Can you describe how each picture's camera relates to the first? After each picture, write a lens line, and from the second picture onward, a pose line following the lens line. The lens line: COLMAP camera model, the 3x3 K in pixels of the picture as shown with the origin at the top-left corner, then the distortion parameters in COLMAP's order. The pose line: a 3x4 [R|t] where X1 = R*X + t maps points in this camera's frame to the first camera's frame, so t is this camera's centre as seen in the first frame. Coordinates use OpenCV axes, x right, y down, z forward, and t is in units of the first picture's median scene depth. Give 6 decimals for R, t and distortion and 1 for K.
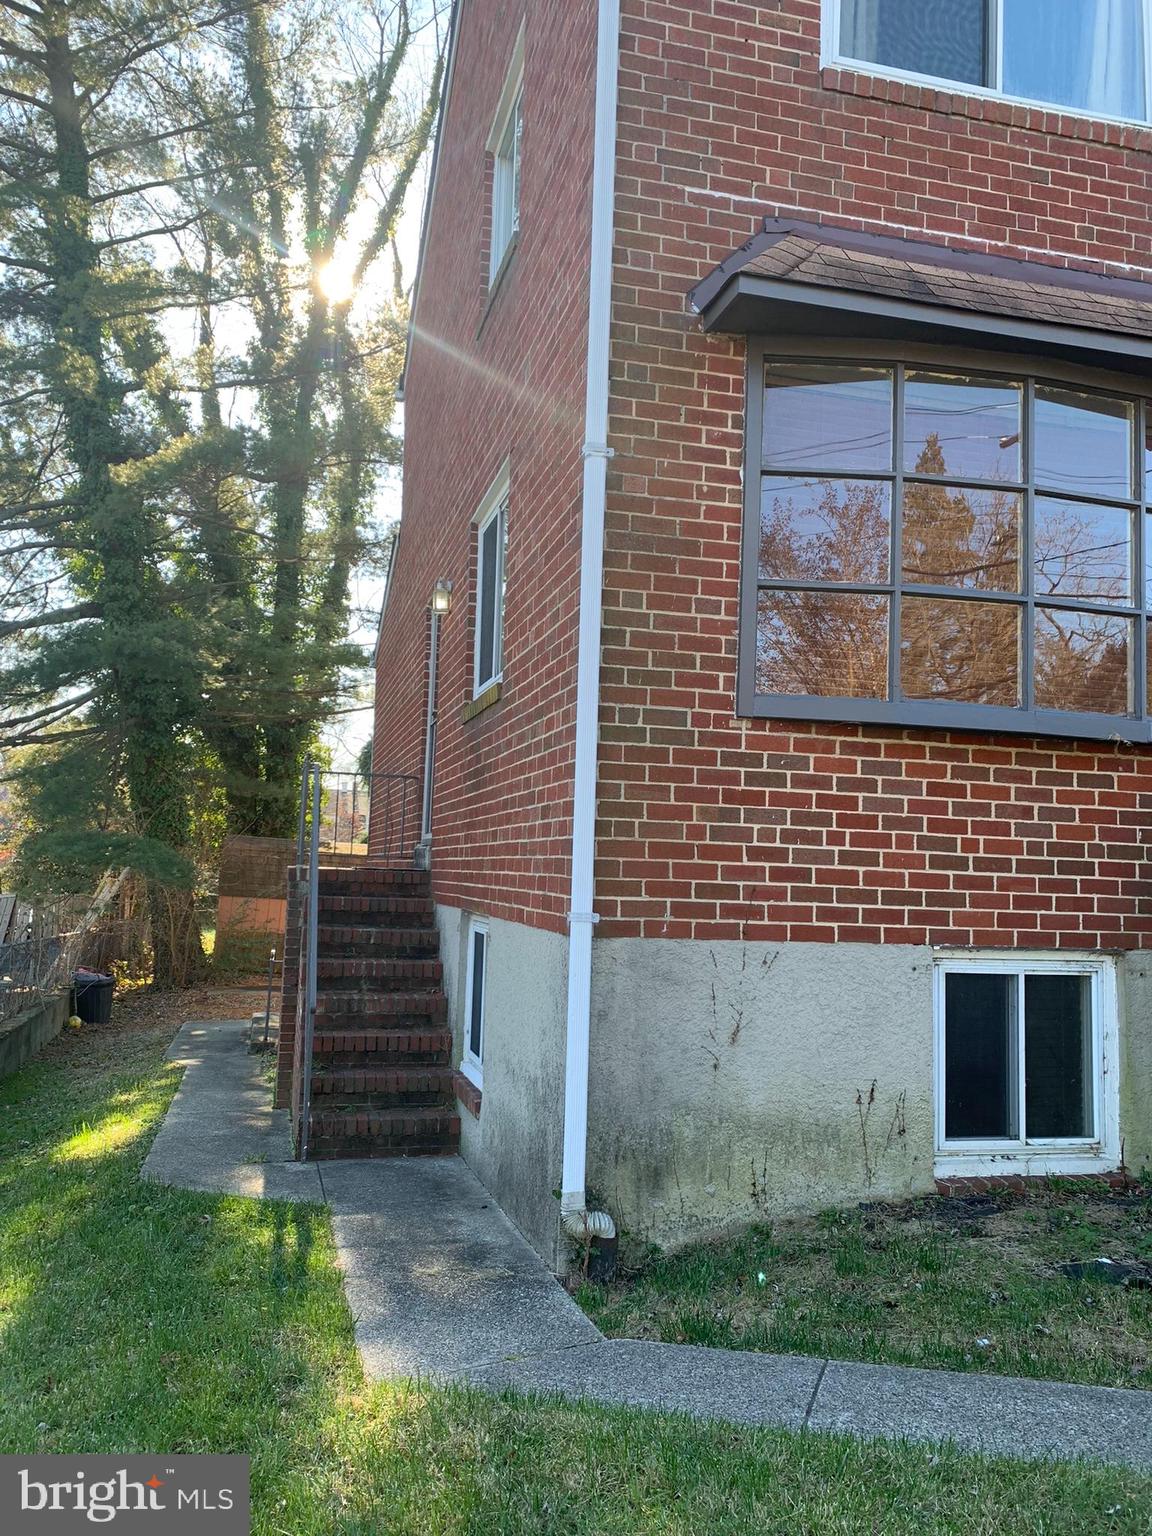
lens RADIAL K [[1201.4, 0, 571.7], [0, 1201.4, 740.9], [0, 0, 1]] dist [0.093200, -0.139986]
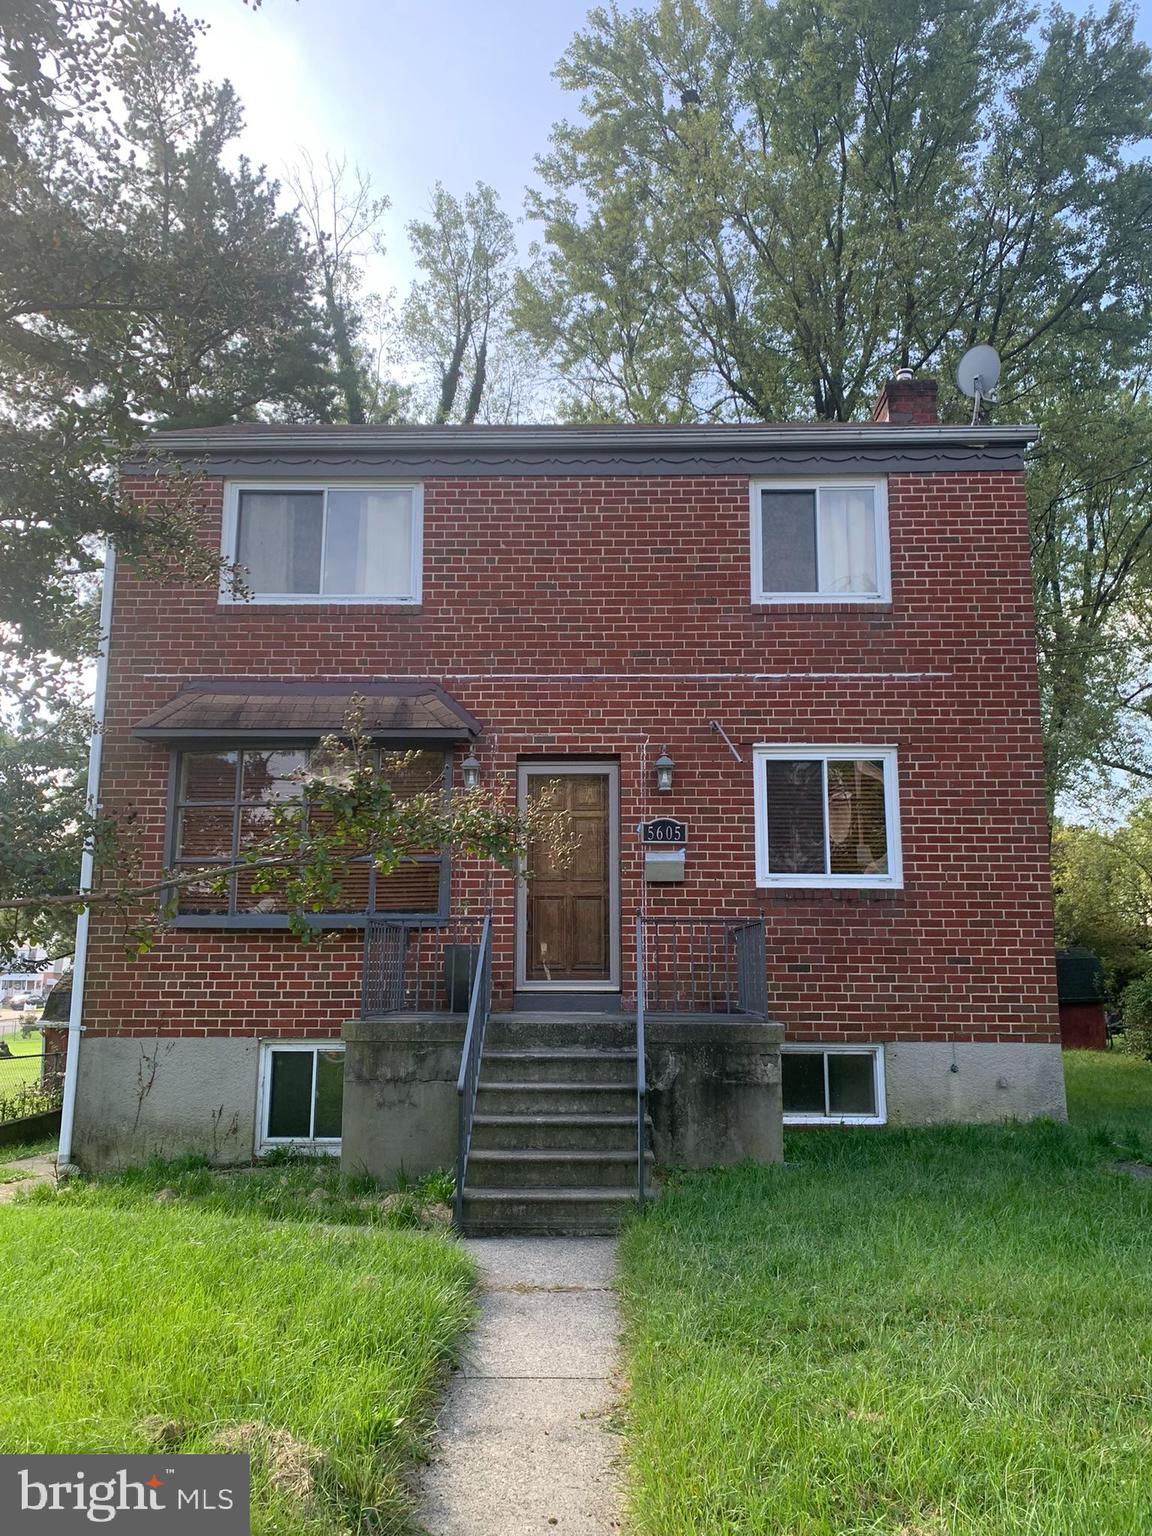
lens RADIAL K [[1151.3, 0, 571.2], [0, 1151.3, 762.6], [0, 0, 1]] dist [0.026880, -0.055406]
pose [[0.967792, -0.080414, -0.238561, 1.316515], [0.059537, 0.993840, -0.093473, -0.074448], [0.244608, 0.076260, 0.966618, -0.764768]]
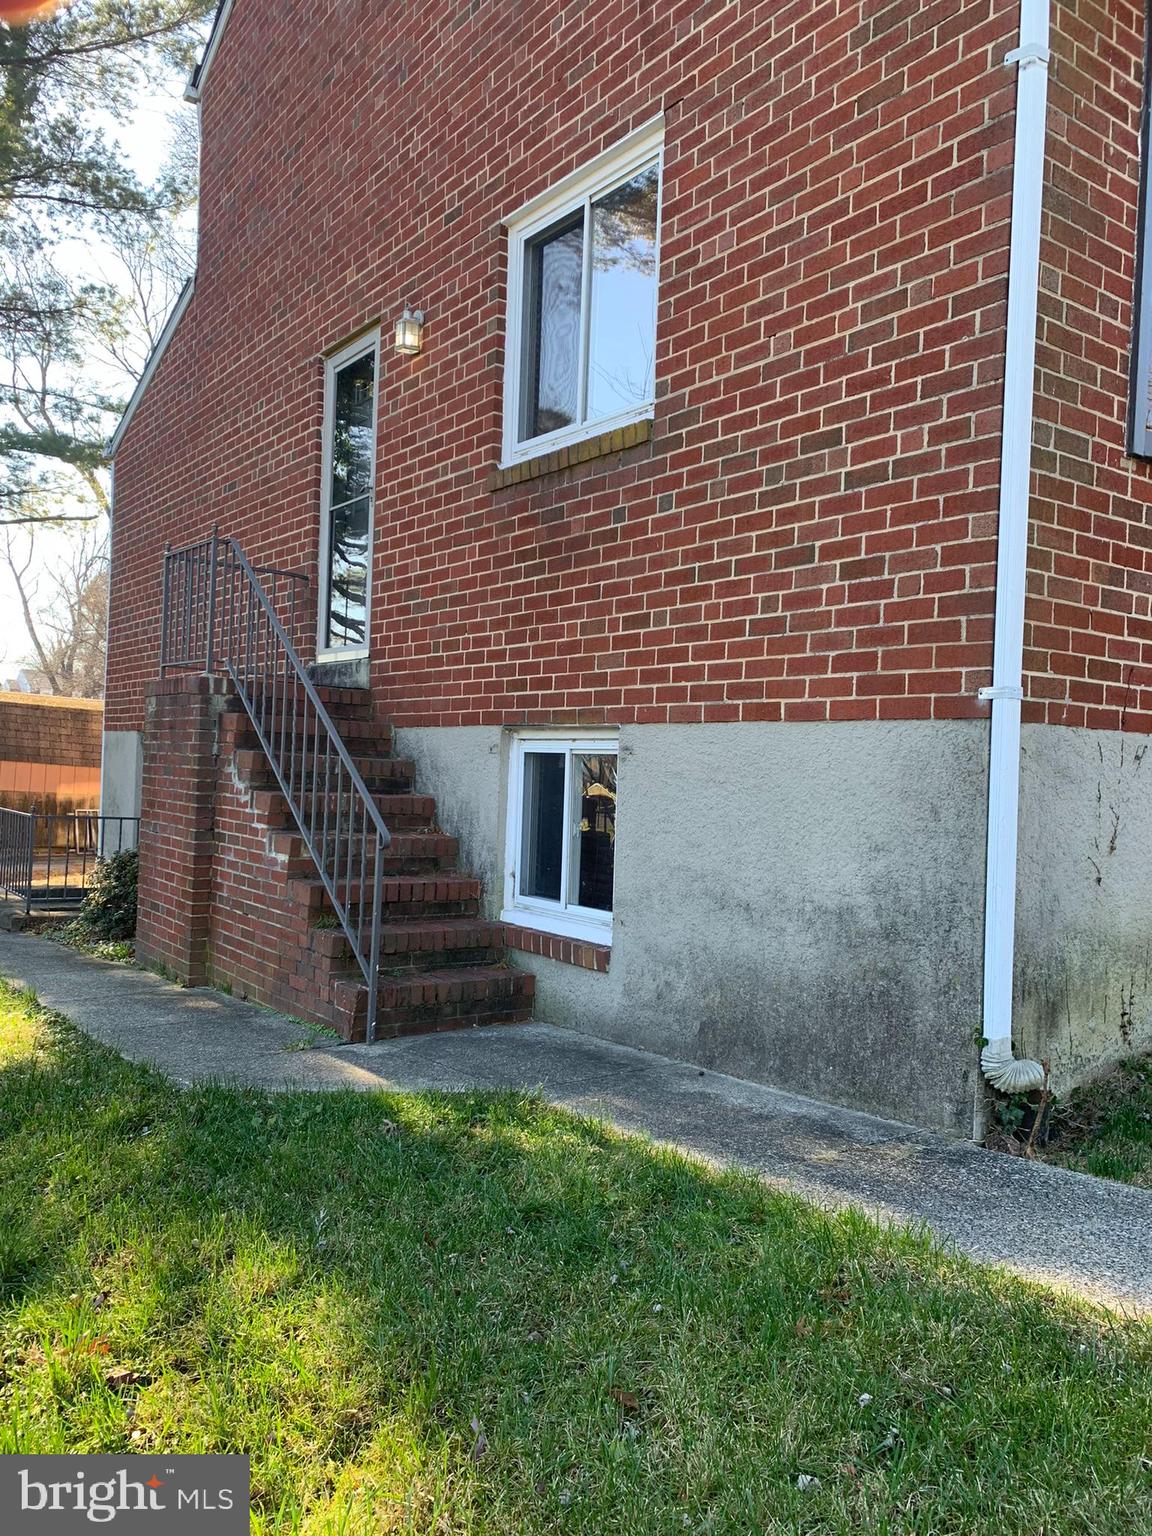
lens RADIAL K [[1175.5, 0, 576.9], [0, 1175.5, 763.8], [0, 0, 1]] dist [0.045156, -0.042852]
pose [[0.925364, 0.003470, 0.379065, -0.497682], [-0.047679, 0.993083, 0.107301, 0.116468], [-0.376070, -0.117366, 0.919128, 0.388593]]
